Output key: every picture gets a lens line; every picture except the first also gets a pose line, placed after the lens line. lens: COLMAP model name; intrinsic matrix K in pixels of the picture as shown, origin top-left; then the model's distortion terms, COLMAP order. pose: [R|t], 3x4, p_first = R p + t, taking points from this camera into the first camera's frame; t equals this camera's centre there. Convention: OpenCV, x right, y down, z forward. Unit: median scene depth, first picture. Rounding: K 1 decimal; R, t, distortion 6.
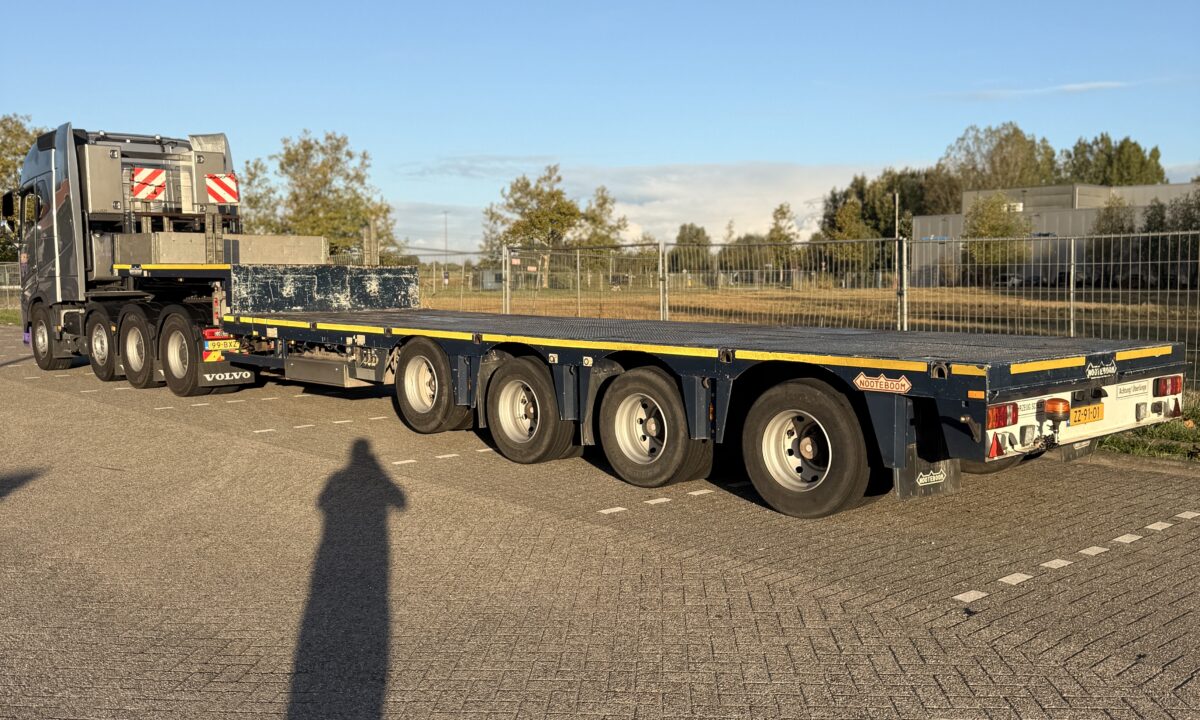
lens RADIAL K [[1129.2, 0, 597.7], [0, 1129.2, 367.9], [0, 0, 1]] dist [0.055474, 0.000000]
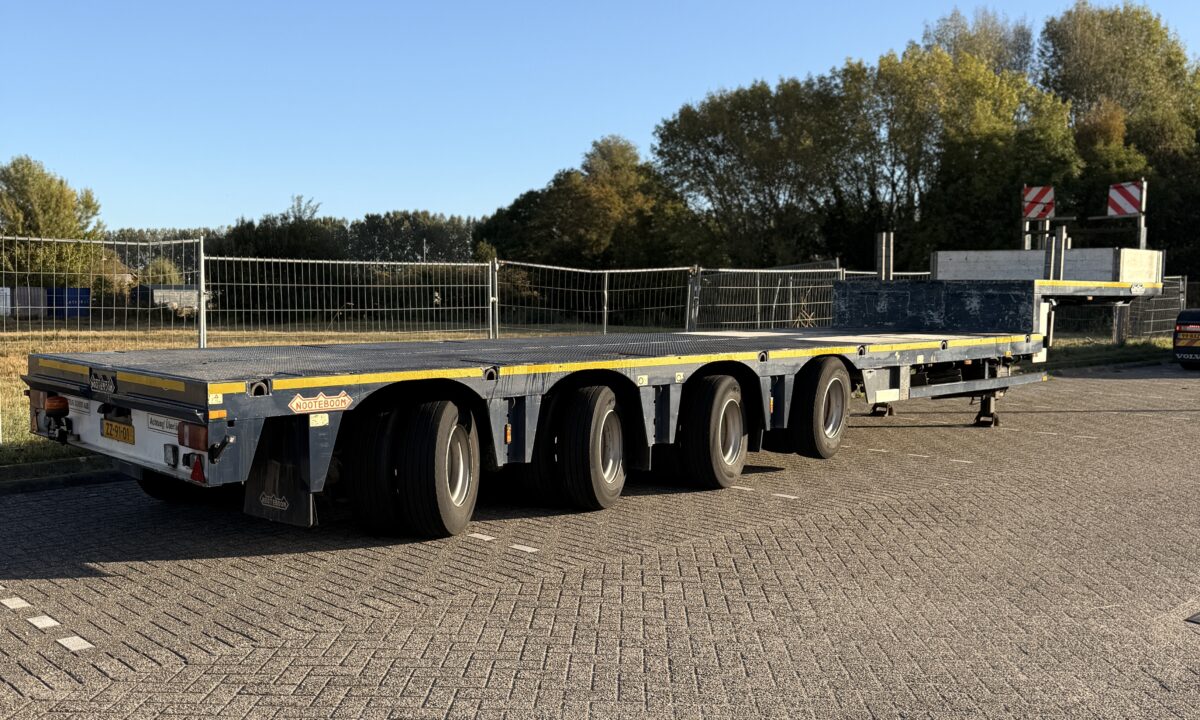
lens RADIAL K [[1129.2, 0, 612.6], [0, 1129.2, 350.5], [0, 0, 1]] dist [0.055474, 0.000000]
pose [[-0.011249, -0.047210, 0.998822, -0.203104], [0.088611, 0.994908, 0.048023, -0.017252], [-0.996003, 0.089046, -0.007008, 0.212246]]
